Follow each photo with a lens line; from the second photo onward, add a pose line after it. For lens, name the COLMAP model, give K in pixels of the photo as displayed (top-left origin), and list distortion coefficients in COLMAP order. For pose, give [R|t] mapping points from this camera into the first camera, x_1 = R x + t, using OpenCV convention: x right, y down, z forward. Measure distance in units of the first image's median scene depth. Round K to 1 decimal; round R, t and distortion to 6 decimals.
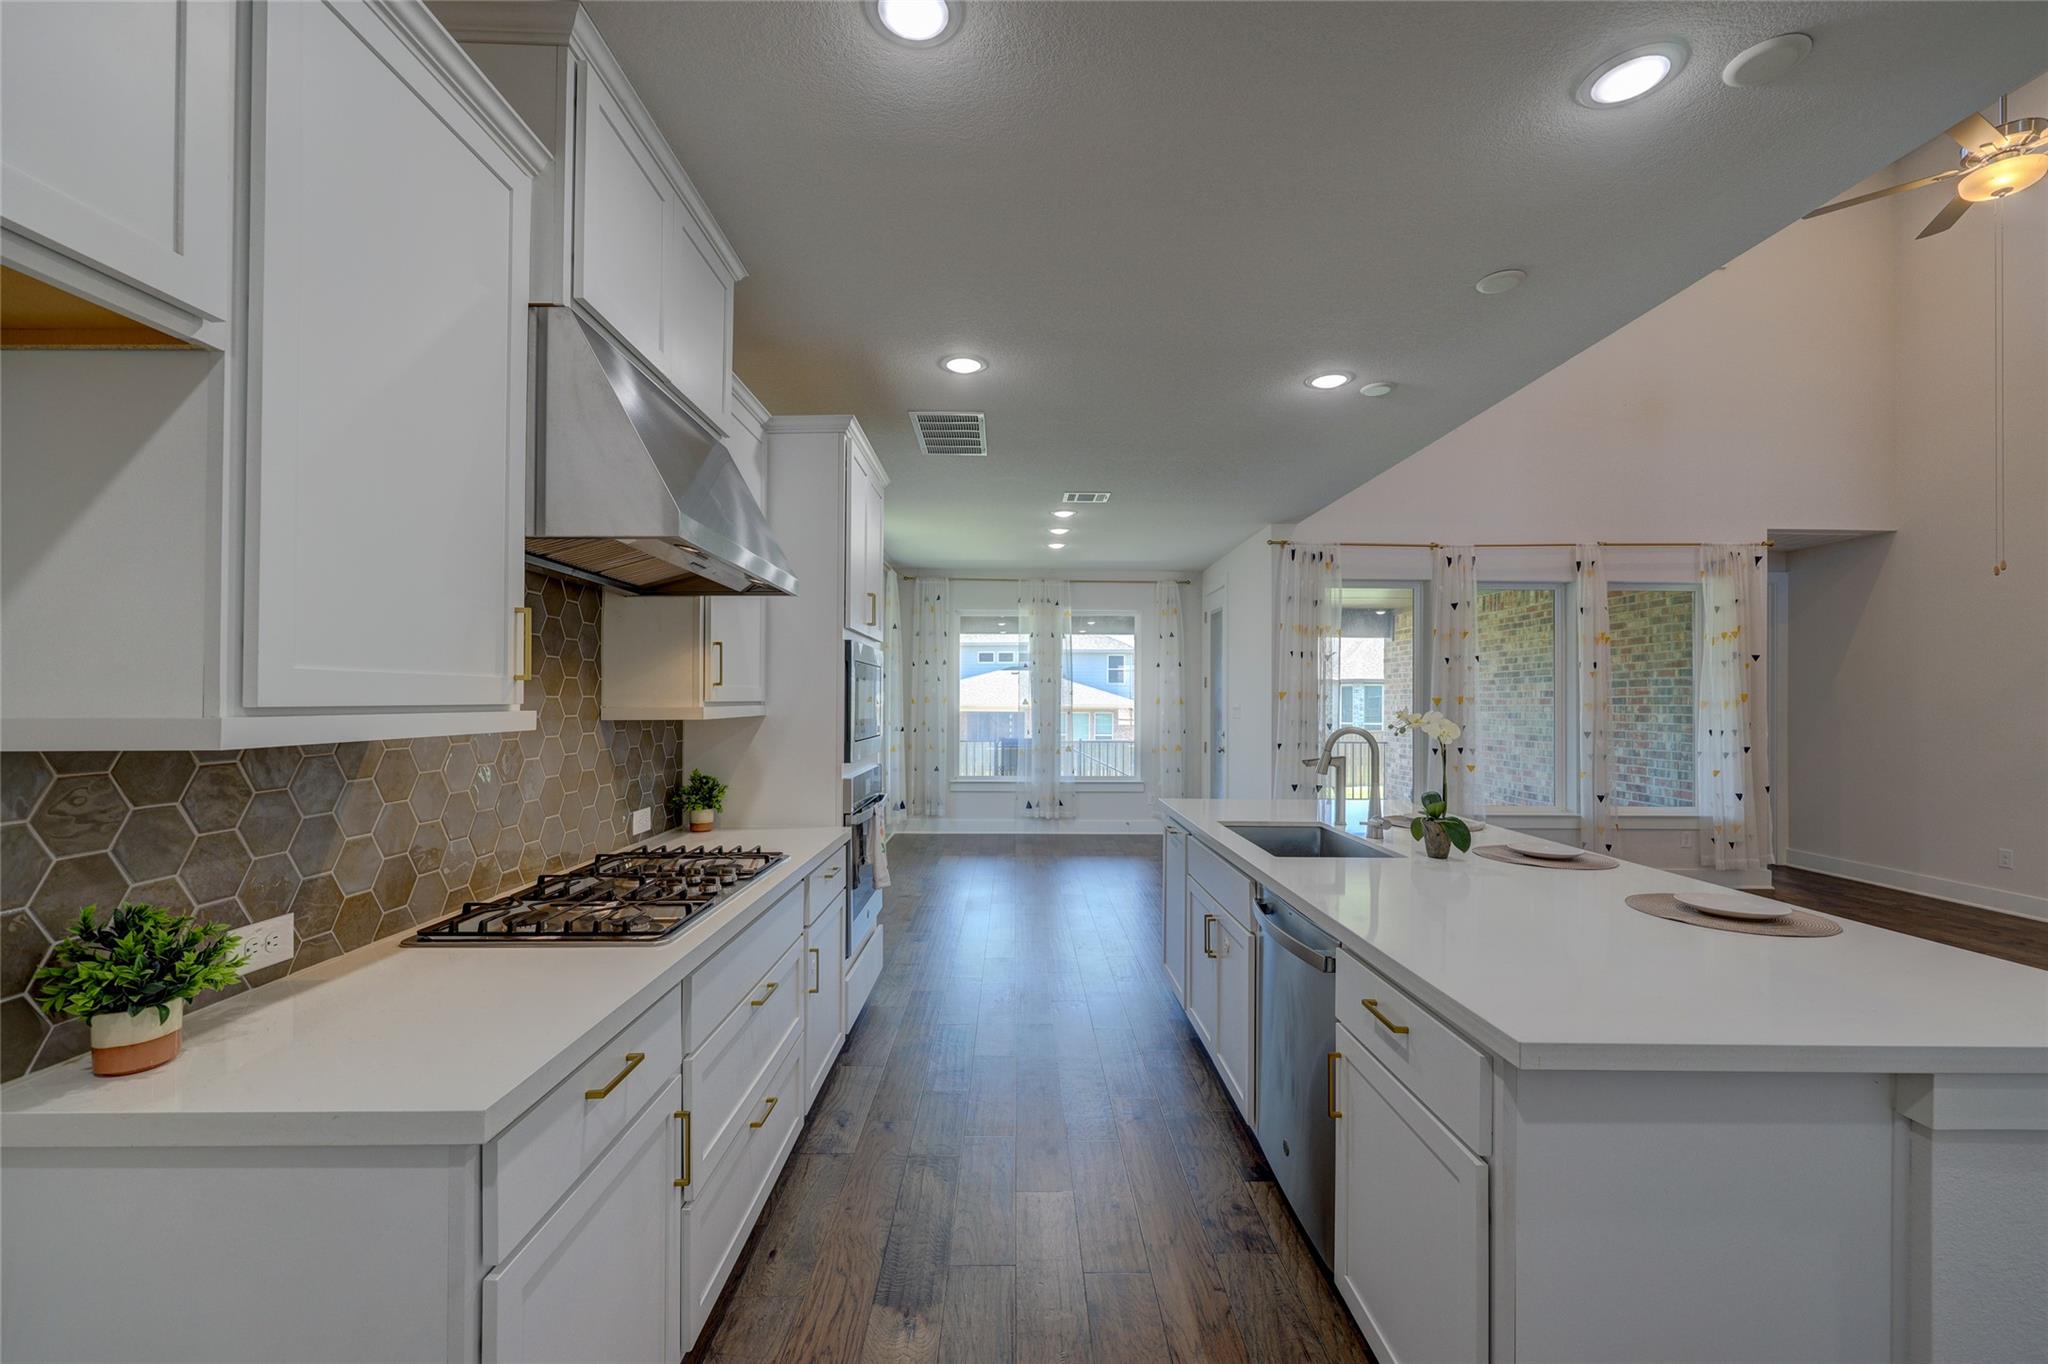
lens RADIAL K [[815.5, 0, 1022.1], [0, 815.5, 683.4], [0, 0, 1]] dist [-0.001752, -0.000390]
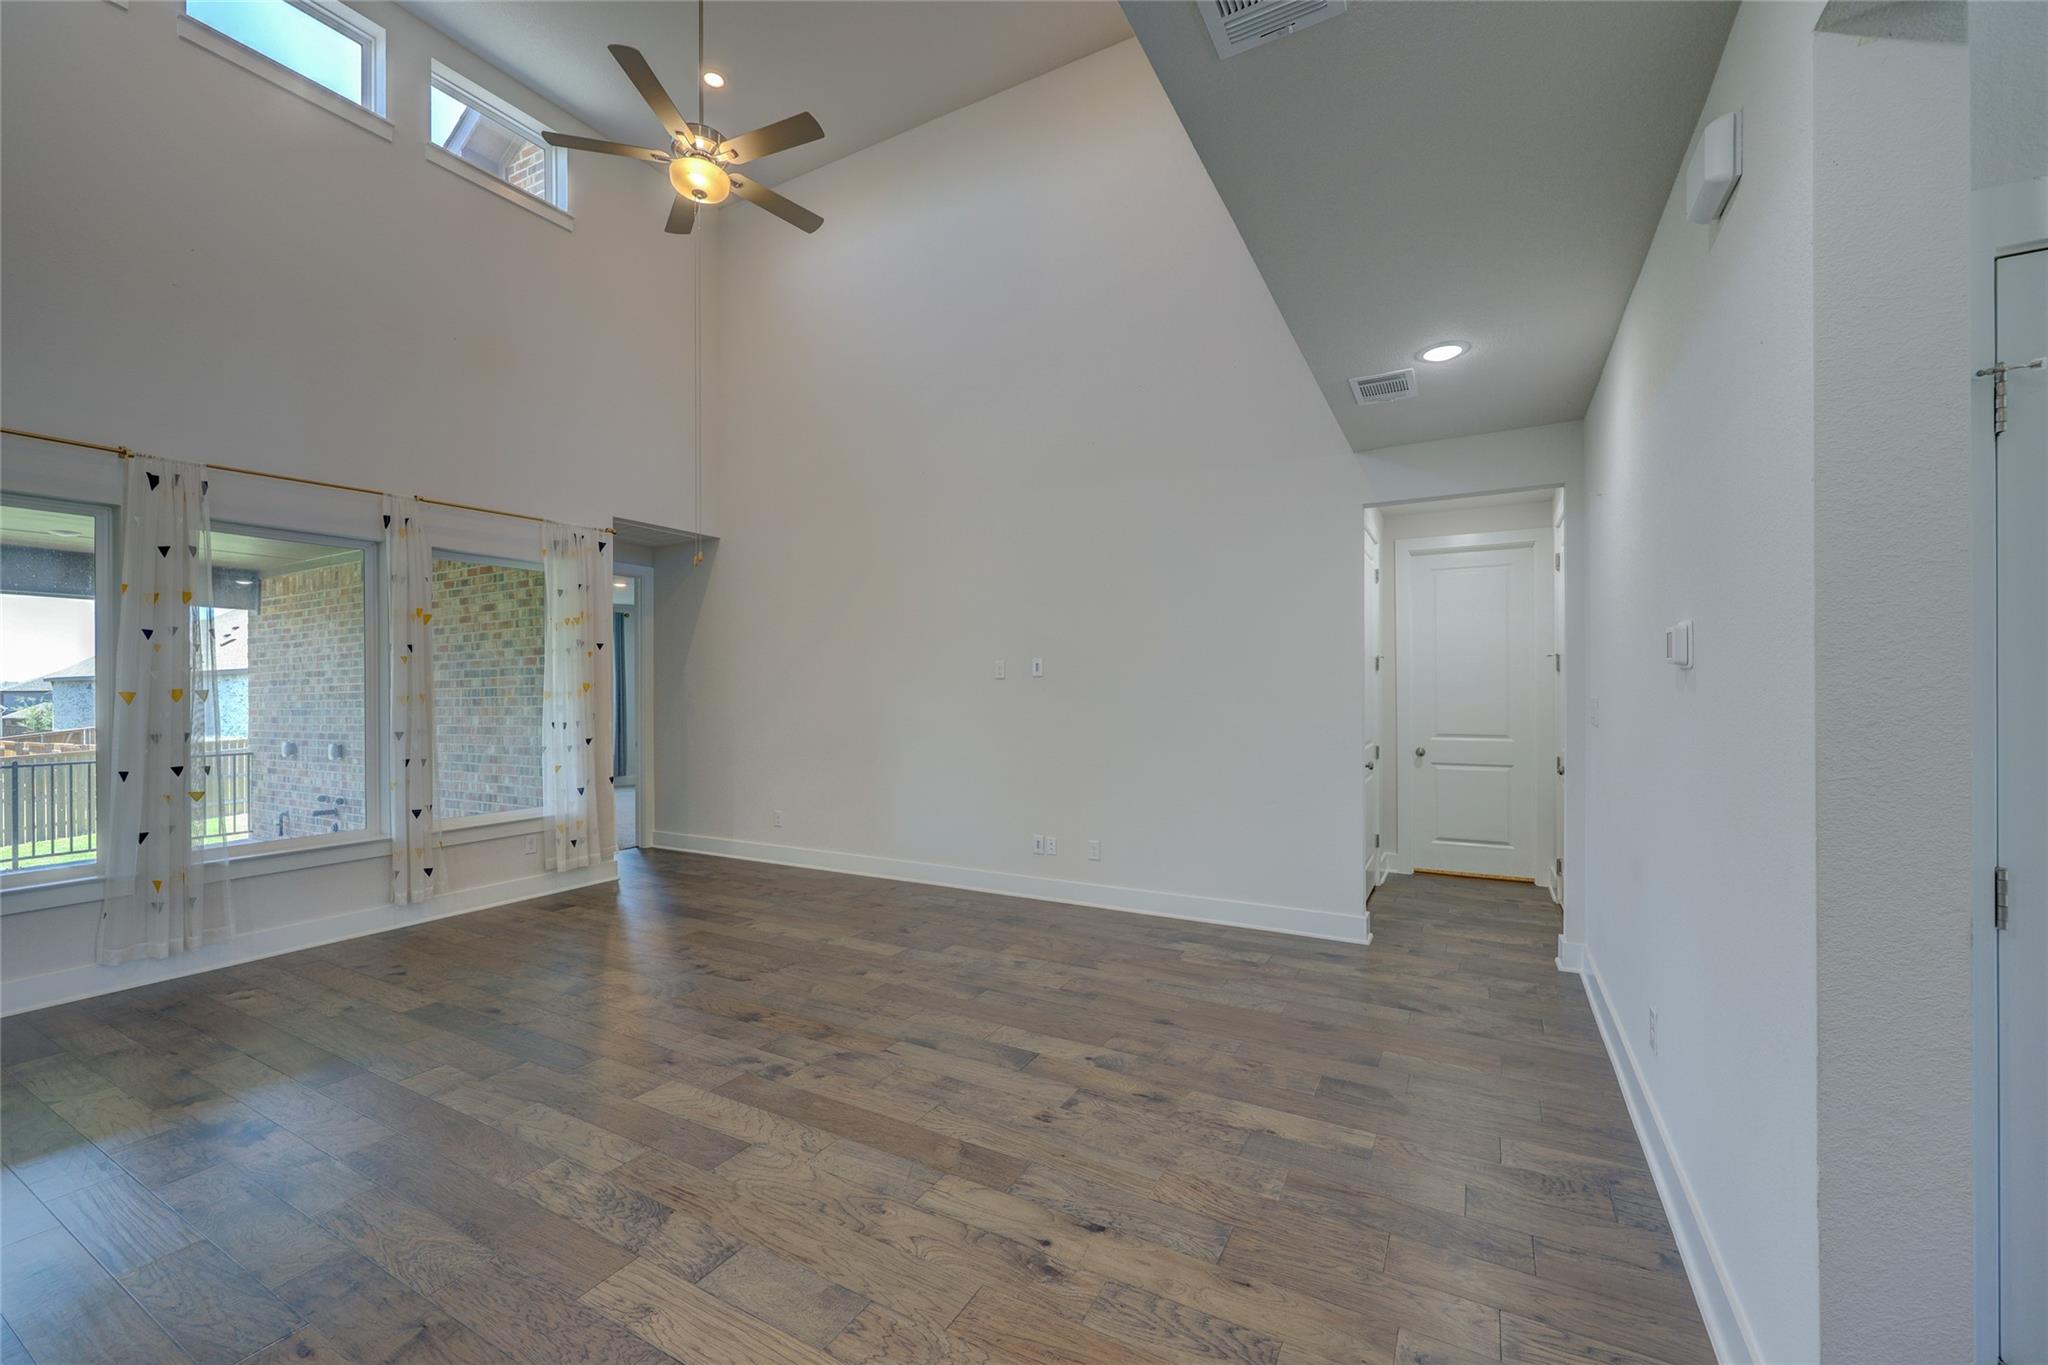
lens RADIAL K [[815.5, 0, 1025.2], [0, 815.5, 686.6], [0, 0, 1]] dist [-0.001752, -0.000390]
pose [[0.494445, -0.006993, 0.869181, 0.298836], [-0.004362, 0.999935, 0.010526, 0.004141], [-0.869198, -0.008996, 0.494383, 0.073972]]
